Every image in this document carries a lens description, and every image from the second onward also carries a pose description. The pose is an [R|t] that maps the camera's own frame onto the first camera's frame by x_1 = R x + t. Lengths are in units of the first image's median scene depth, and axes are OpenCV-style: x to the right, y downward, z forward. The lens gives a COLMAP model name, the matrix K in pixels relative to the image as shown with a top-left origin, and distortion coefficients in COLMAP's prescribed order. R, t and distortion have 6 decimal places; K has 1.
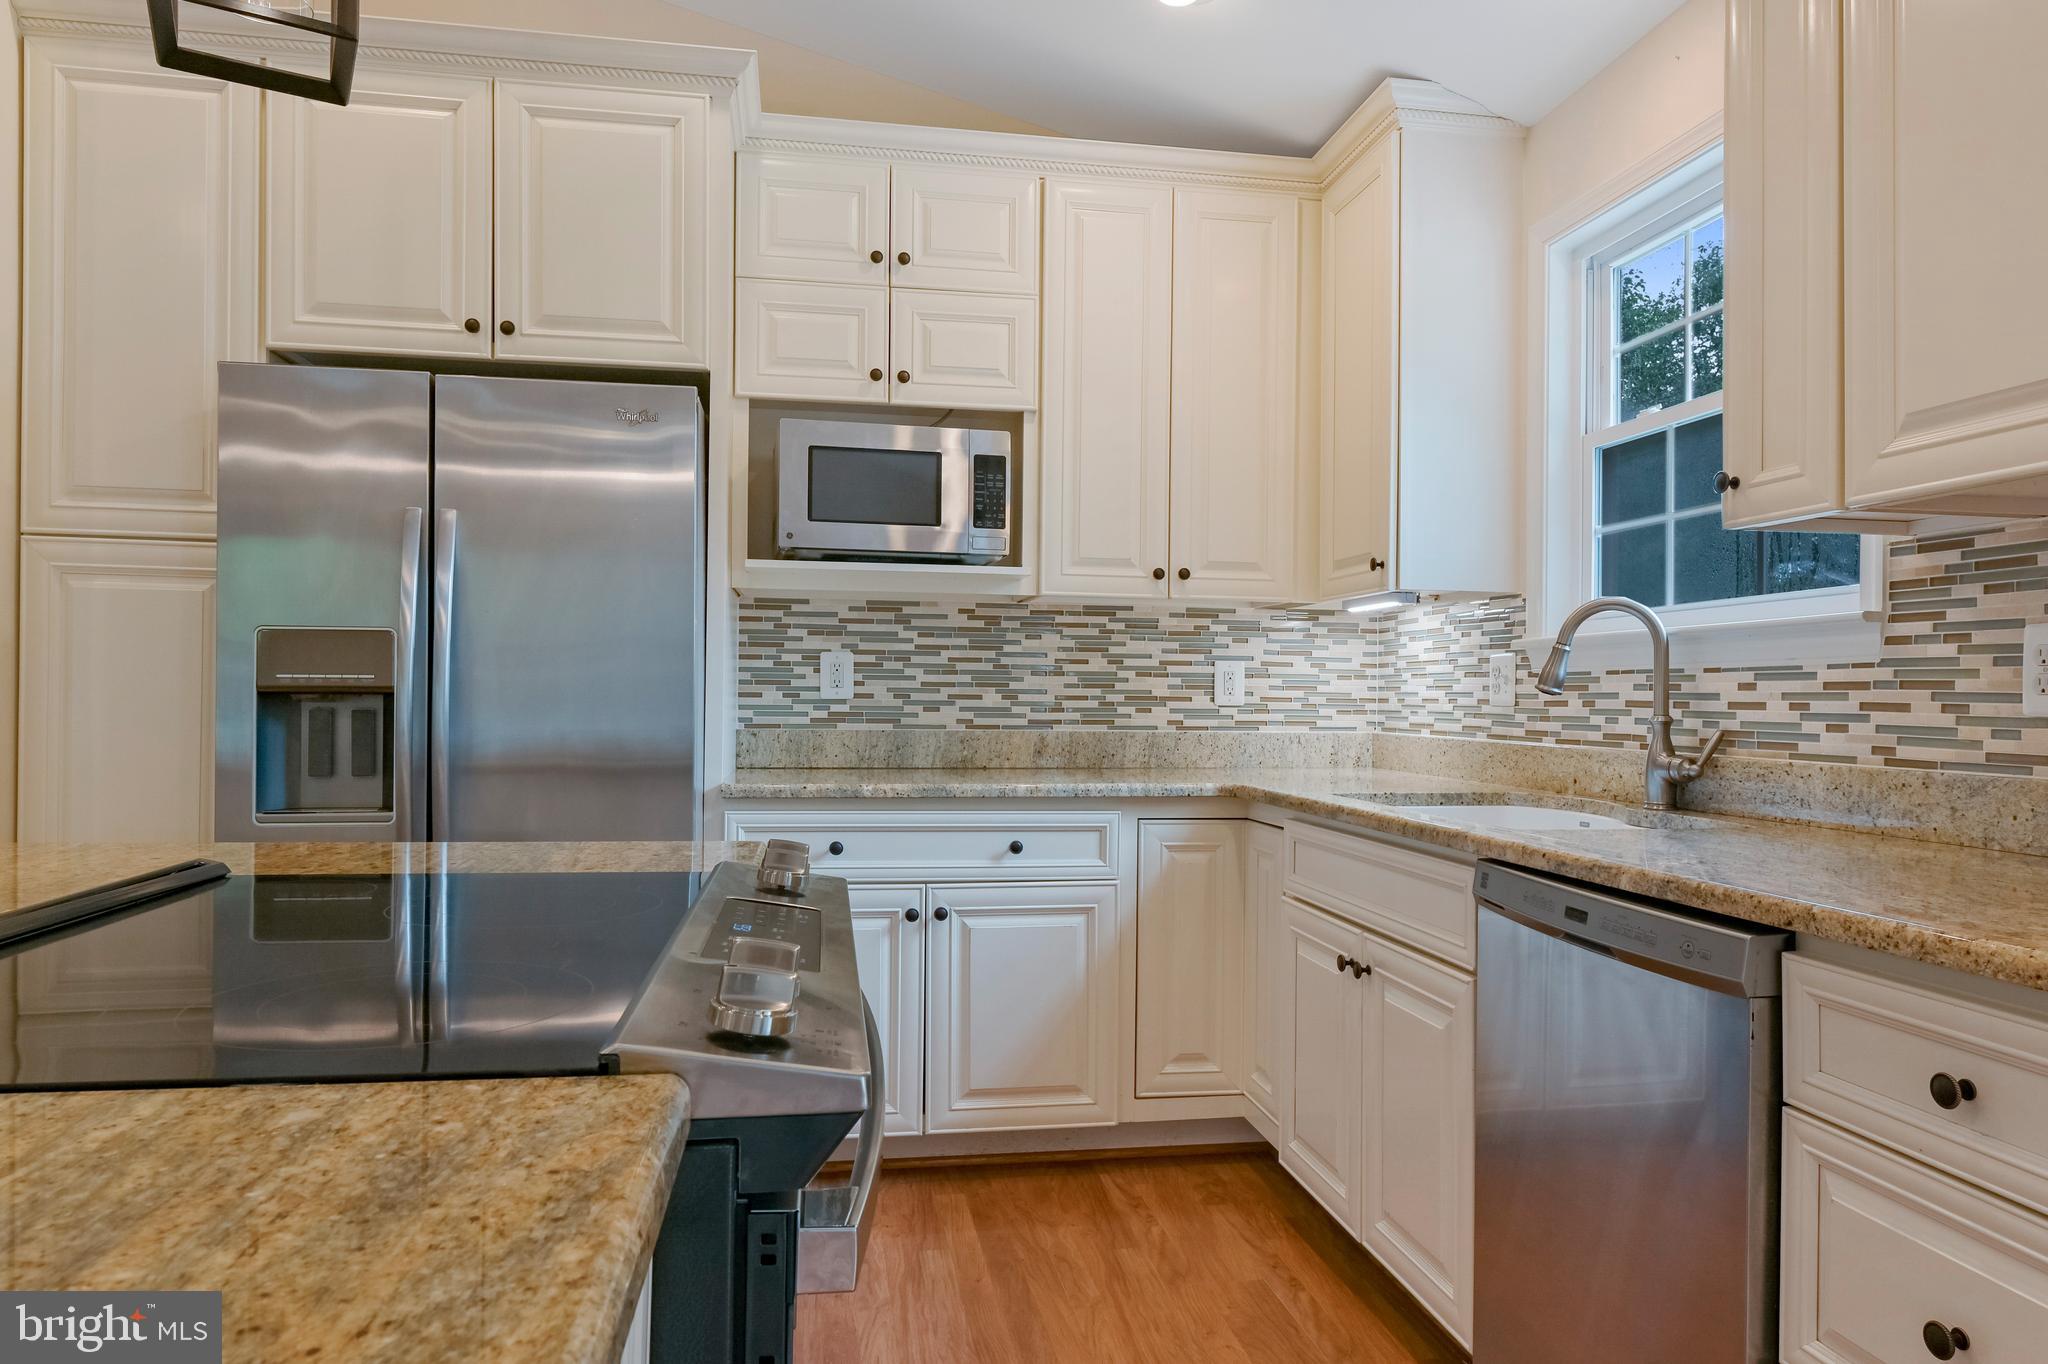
lens RADIAL K [[1327.2, 0, 1036.8], [0, 1327.2, 698.6], [0, 0, 1]] dist [0.011701, -0.002440]
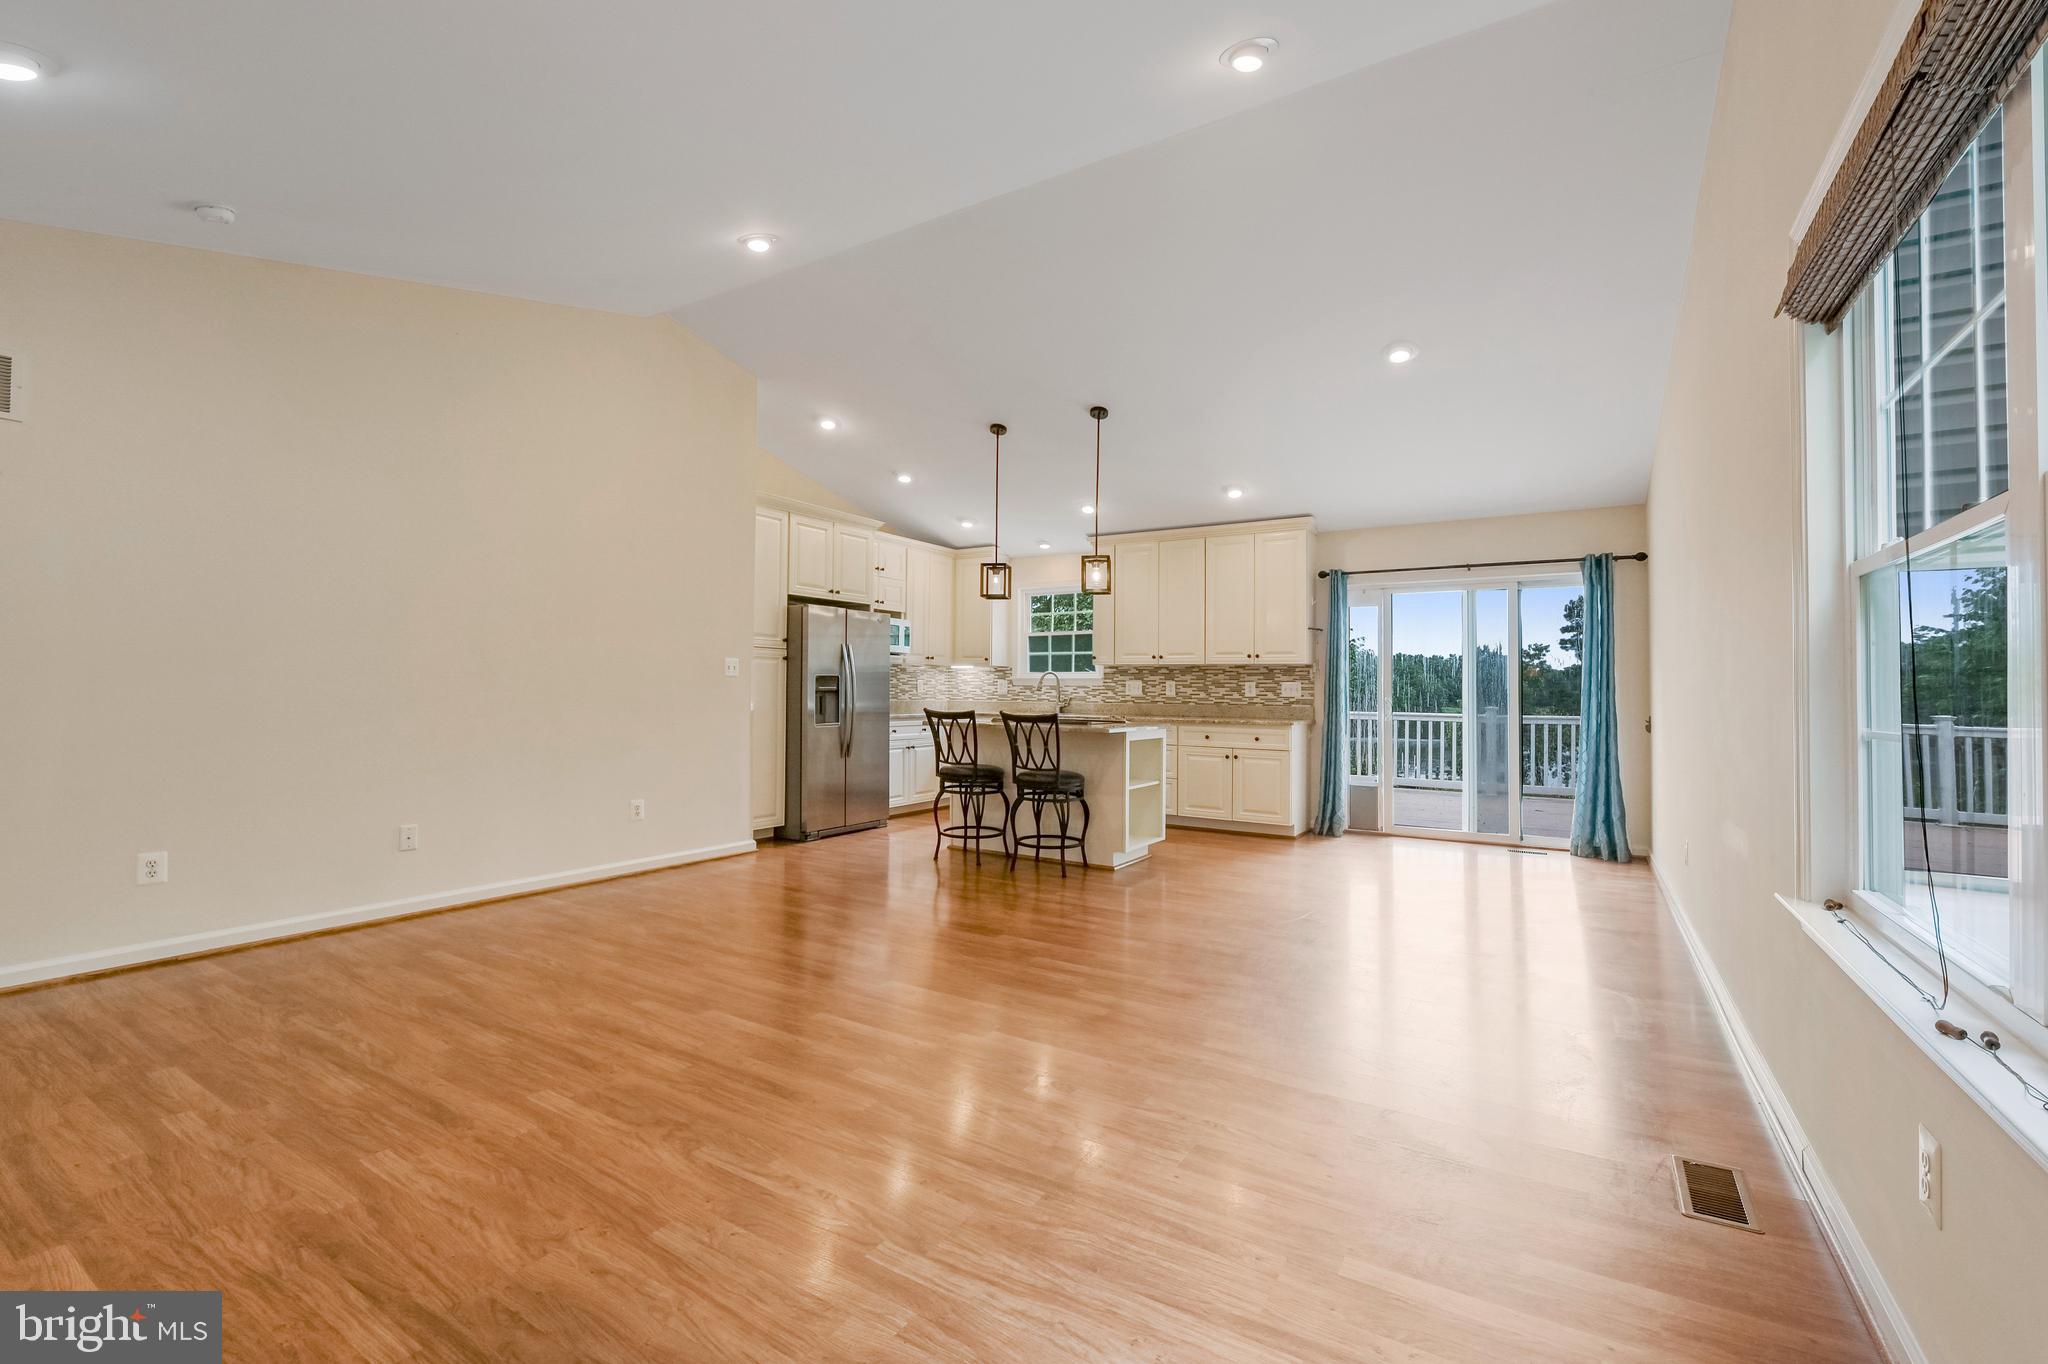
lens RADIAL K [[879.0, 0, 1047.2], [0, 879.0, 700.2], [0, 0, 1]] dist [-0.008687, -0.001814]
pose [[0.648015, -0.011952, 0.761534, -1.734250], [-0.002747, 0.999834, 0.018030, -0.022210], [-0.761623, -0.013776, 0.647874, -0.946325]]
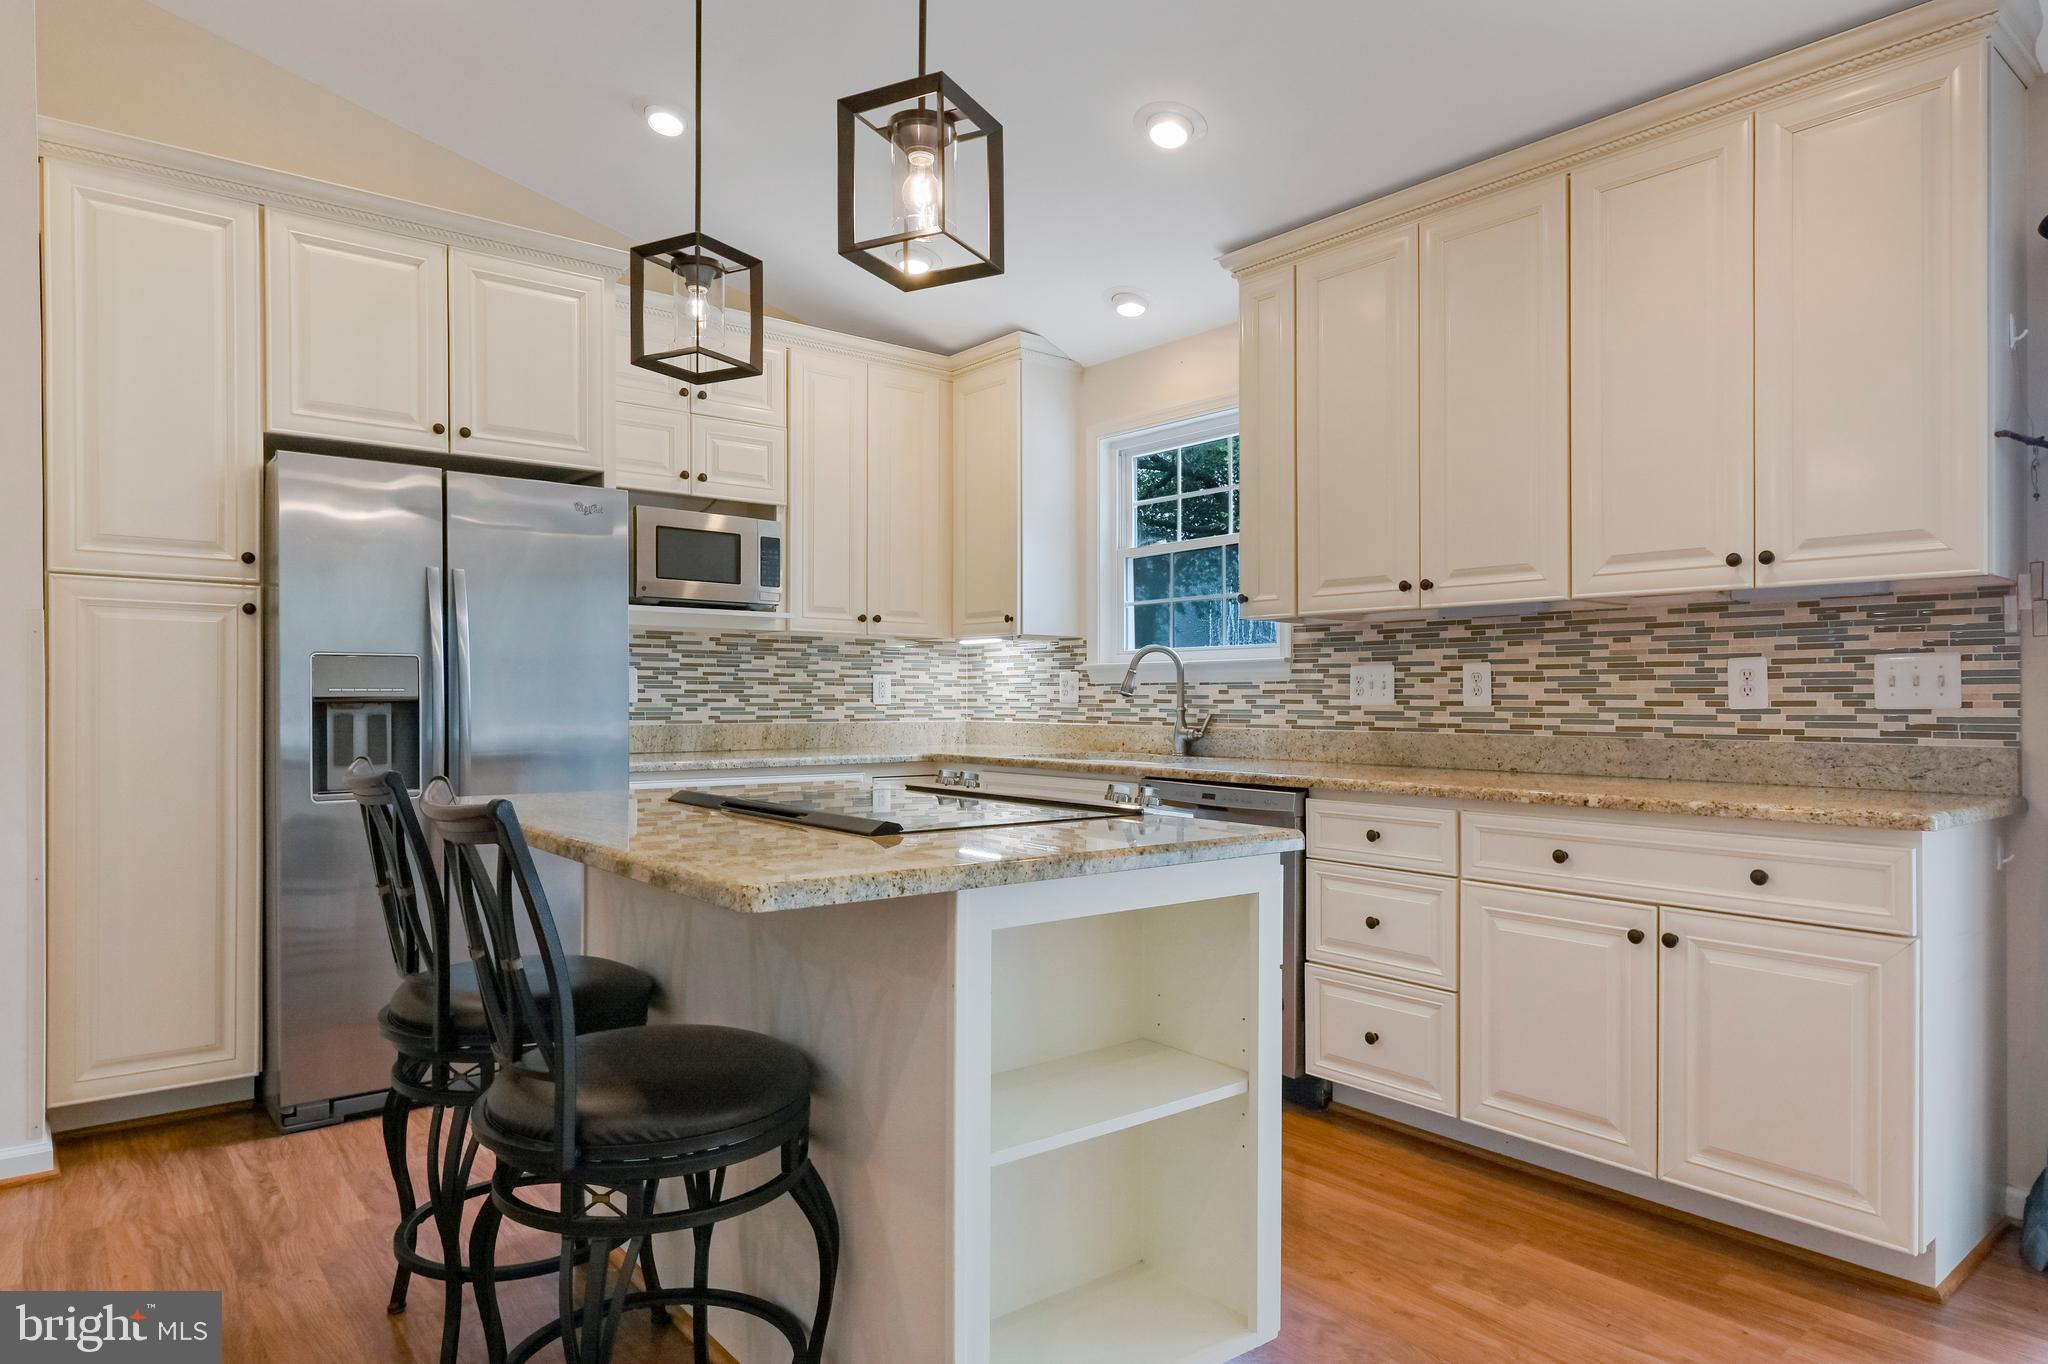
lens RADIAL K [[1234.5, 0, 1042.4], [0, 1234.5, 712.4], [0, 0, 1]] dist [-0.005701, -0.003029]
pose [[0.866977, -0.013488, 0.498166, -0.478112], [0.007457, 0.999873, 0.014095, -0.005055], [-0.498292, -0.008505, 0.866967, -0.360920]]
